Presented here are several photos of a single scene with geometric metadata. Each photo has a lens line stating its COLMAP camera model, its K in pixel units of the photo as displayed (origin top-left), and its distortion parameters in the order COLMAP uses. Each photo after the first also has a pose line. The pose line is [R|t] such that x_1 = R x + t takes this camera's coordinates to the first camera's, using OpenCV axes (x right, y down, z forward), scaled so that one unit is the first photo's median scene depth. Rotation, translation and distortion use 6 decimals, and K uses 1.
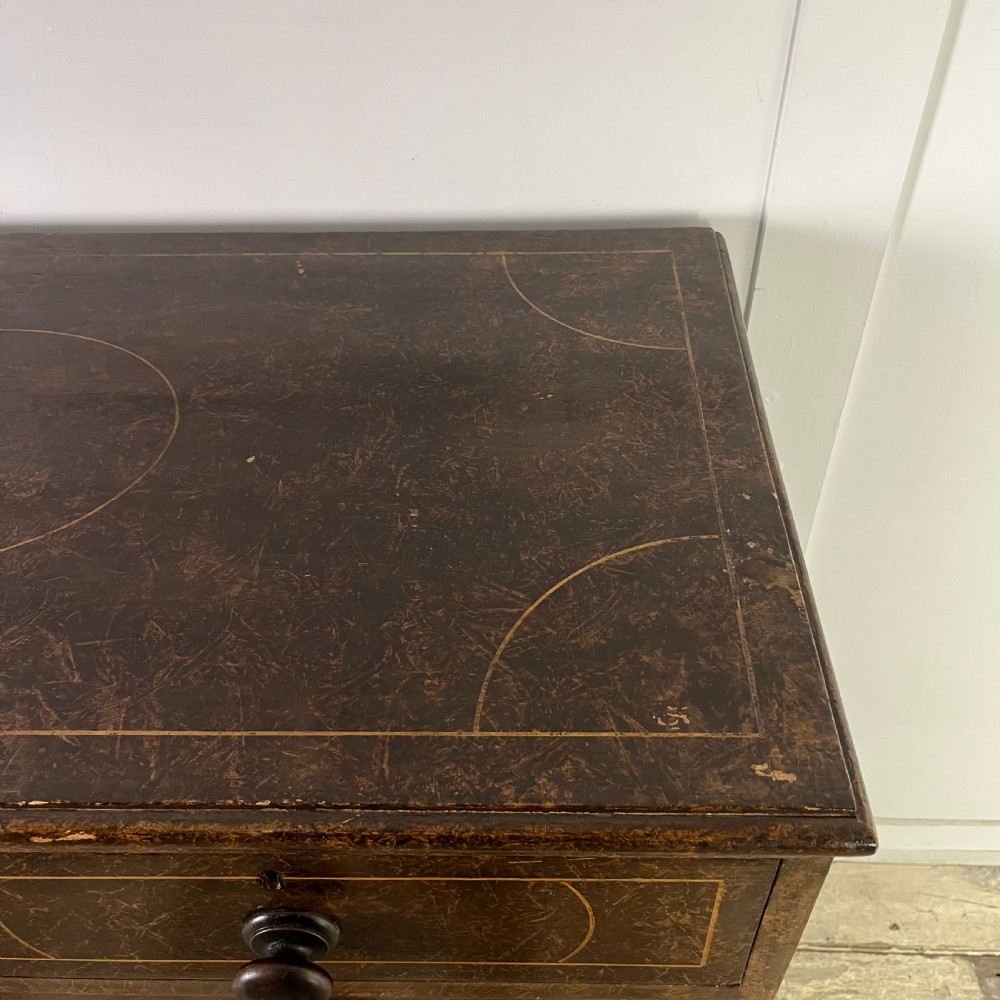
lens RADIAL K [[1021.2, 0, 501.3], [0, 1021.2, 499.8], [0, 0, 1]] dist [0.040283, -0.041928]
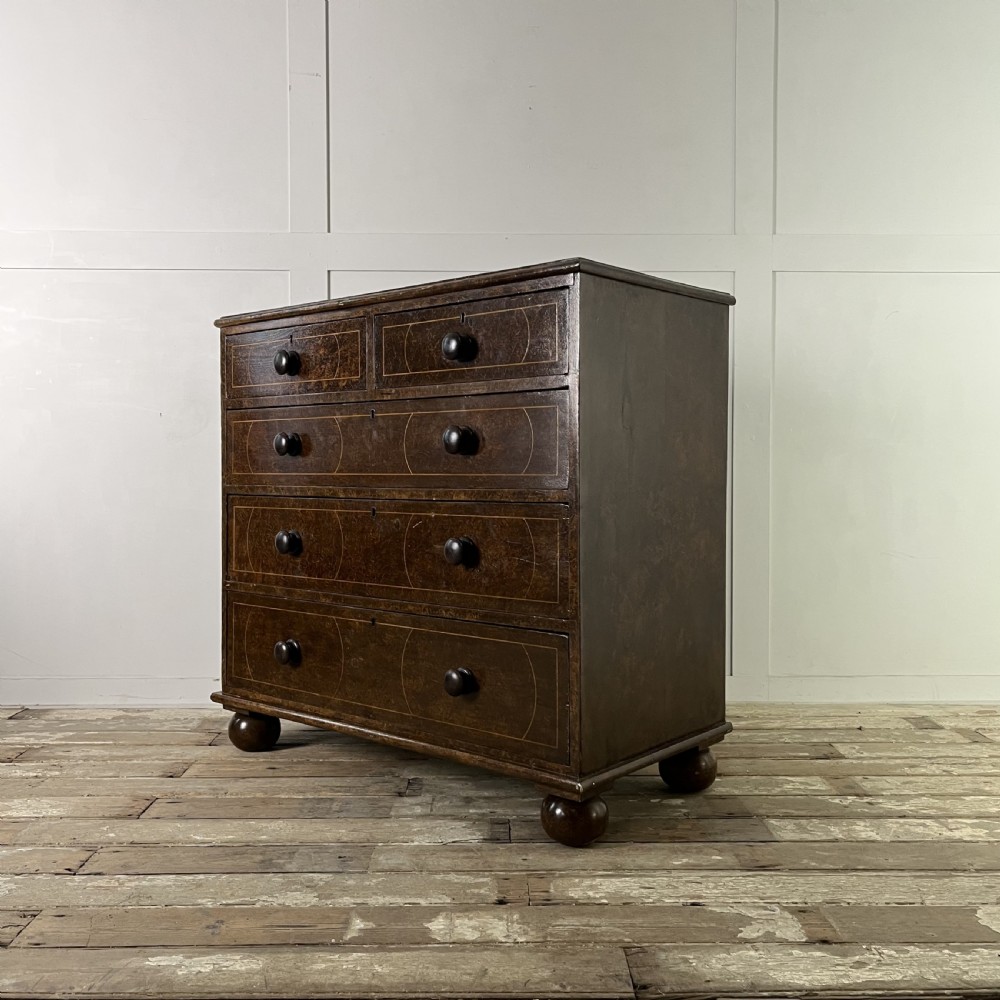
lens RADIAL K [[1037.5, 0, 502.4], [0, 1037.5, 498.8], [0, 0, 1]] dist [0.140948, -0.570746]
pose [[0.769637, 0.043346, -0.637009, 2.314249], [-0.448950, 0.746137, -0.491653, 2.639372], [0.453985, 0.664380, 0.593715, -0.742741]]
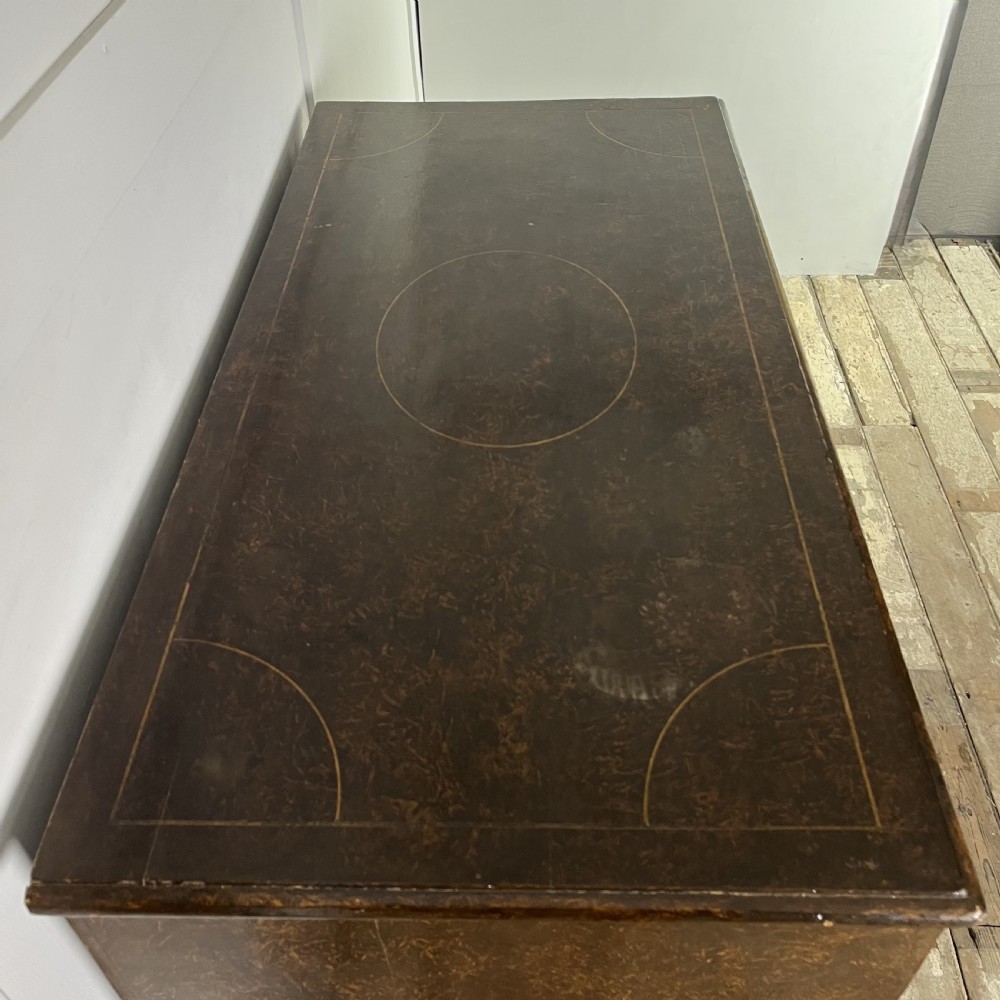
lens RADIAL K [[1011.7, 0, 478.6], [0, 1011.7, 498.3], [0, 0, 1]] dist [0.106051, -0.406283]
pose [[0.014449, -0.673675, 0.738887, -2.253960], [0.710240, 0.527060, 0.466655, -0.814970], [-0.703812, 0.518044, 0.486086, 0.573184]]
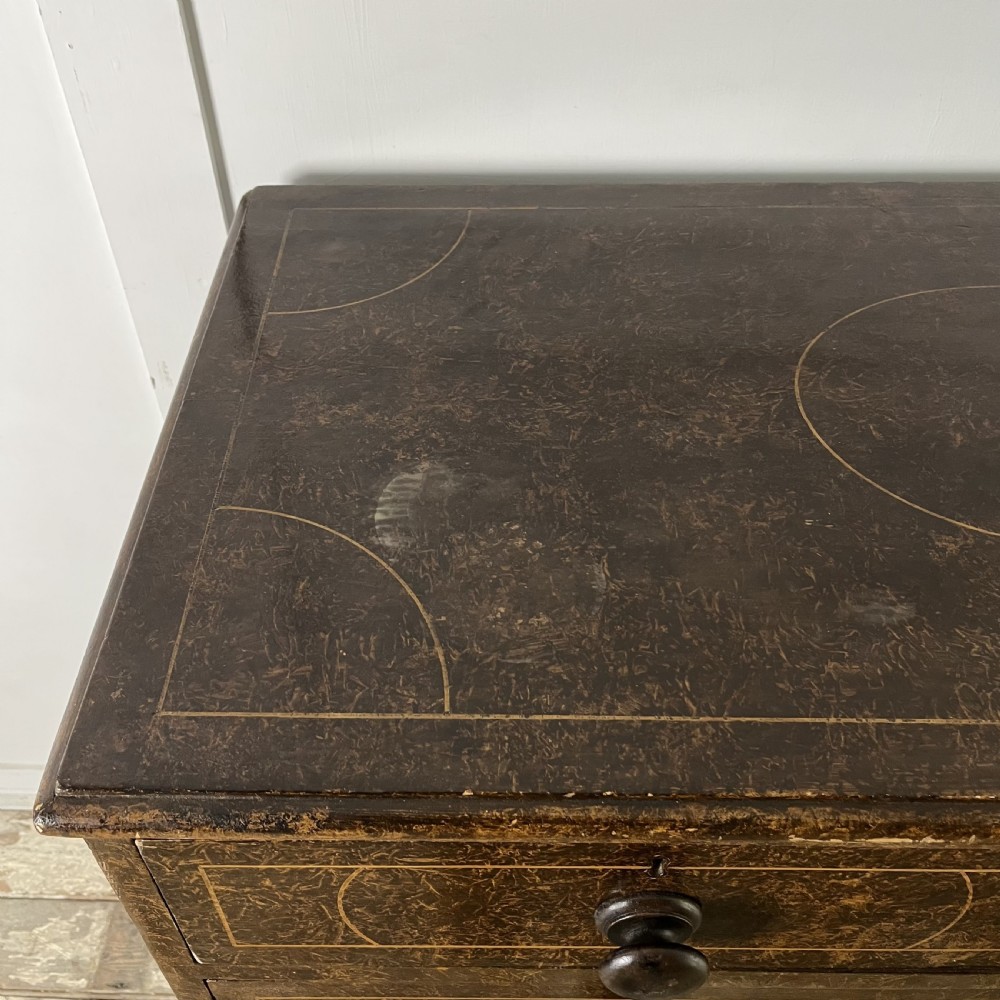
lens RADIAL K [[1047.3, 0, 481.6], [0, 1047.3, 482.3], [0, 0, 1]] dist [0.022150, -0.020782]
pose [[0.999904, 0.002628, 0.013579, -1.390259], [-0.002987, 0.999645, 0.026459, -0.015501], [-0.013505, -0.026497, 0.999558, 0.066648]]
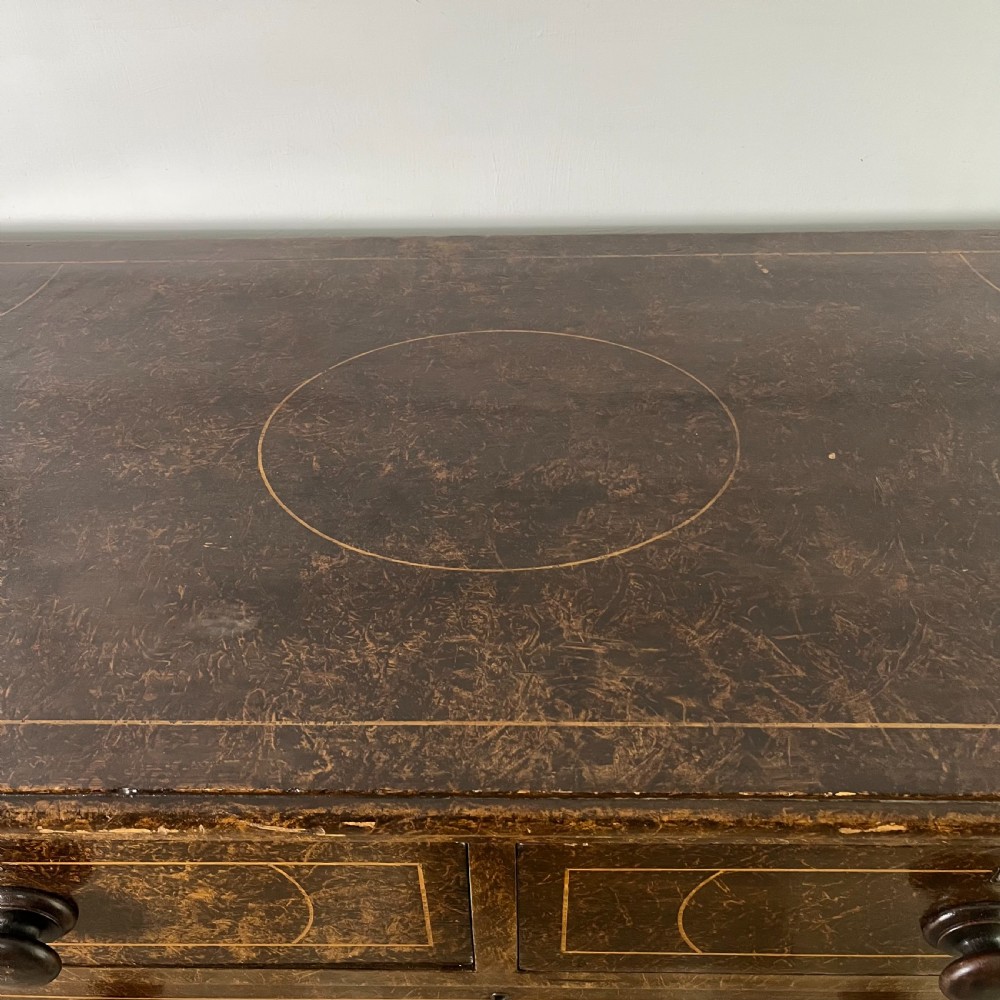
lens RADIAL K [[1022.2, 0, 492.8], [0, 1022.2, 491.7], [0, 0, 1]] dist [0.031981, -0.033279]
pose [[0.999991, -0.002205, 0.003489, -0.716146], [0.002247, 0.999924, -0.012122, 0.008640], [-0.003462, 0.012129, 0.999920, -0.008029]]
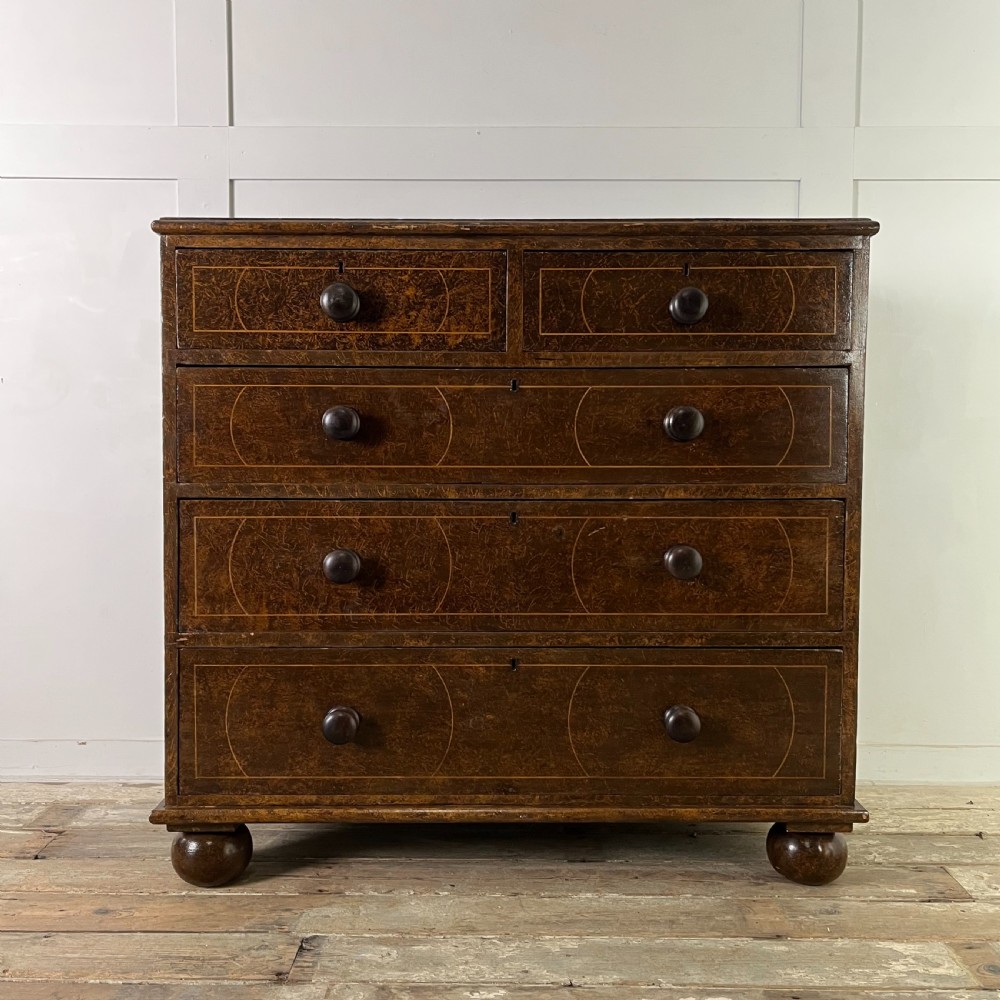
lens RADIAL K [[1037.5, 0, 502.4], [0, 1037.5, 498.8], [0, 0, 1]] dist [0.140948, -0.570746]
pose [[0.999274, 0.025377, 0.028431, -0.819019], [-0.001227, 0.767089, -0.641539, 2.802683], [-0.038090, 0.641038, 0.766563, -0.871723]]
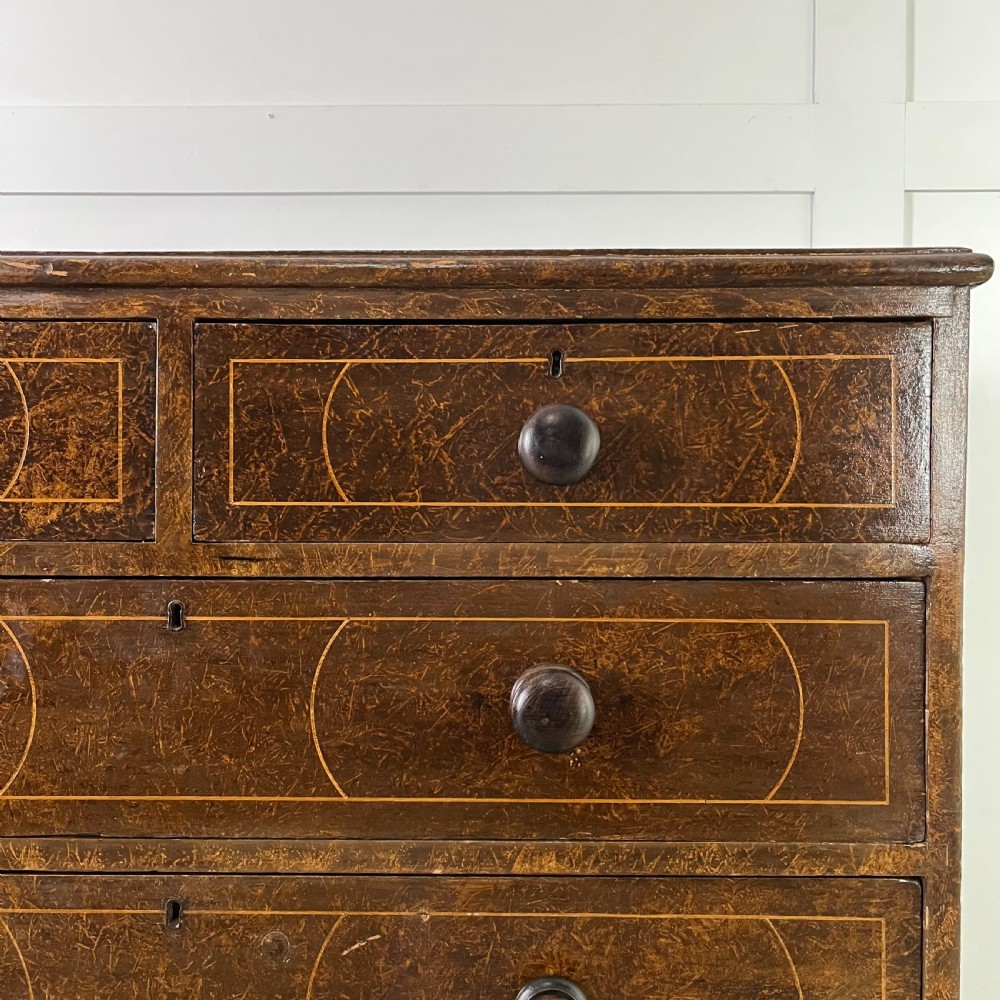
lens RADIAL K [[1022.2, 0, 492.8], [0, 1022.2, 491.7], [0, 0, 1]] dist [0.031981, -0.033279]
pose [[0.999570, 0.028948, 0.004565, -0.303900], [-0.018143, 0.733601, -0.679339, 1.385849], [-0.023015, 0.678964, 0.733811, 0.138401]]
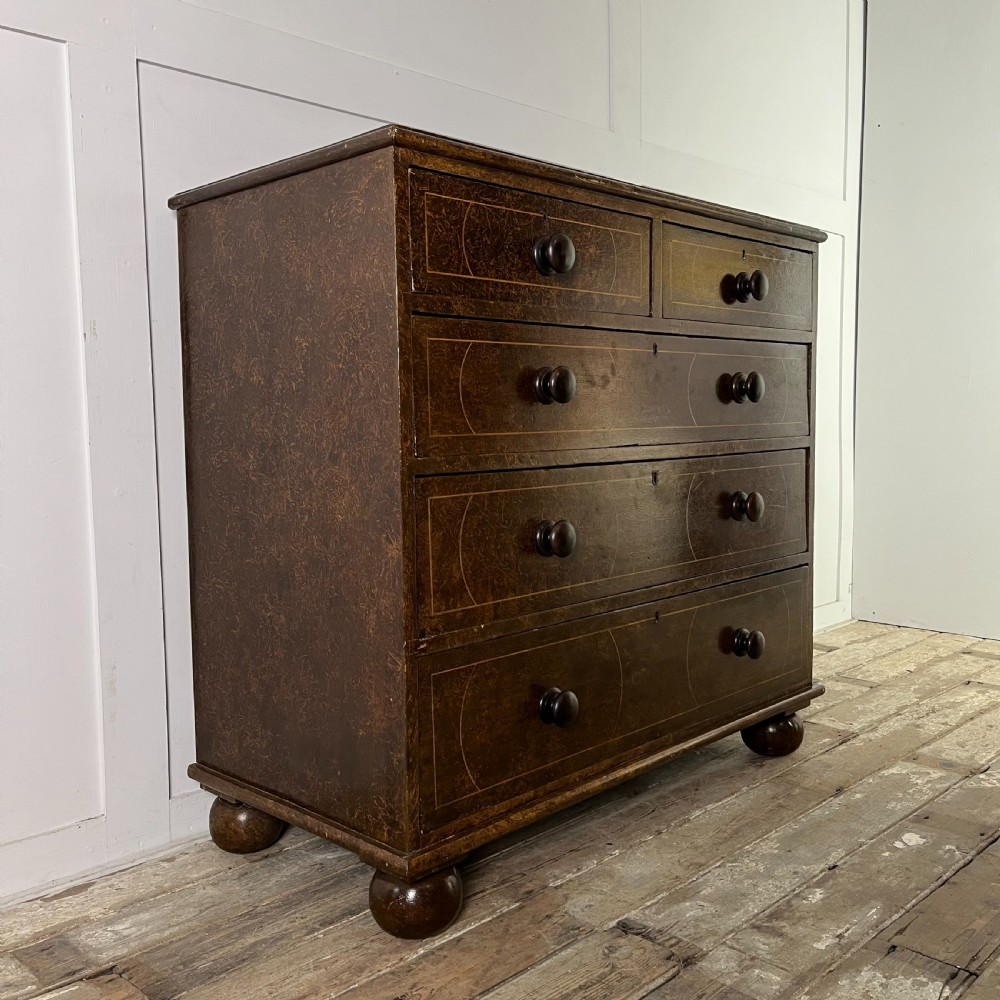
lens RADIAL K [[1007.6, 0, 500.4], [0, 1007.6, 505.8], [0, 0, 1]] dist [0.169825, -0.818795]
pose [[0.682513, -0.051046, 0.729089, -3.297692], [0.499801, 0.760447, -0.414631, 2.007483], [-0.533268, 0.647390, 0.544528, 0.118359]]
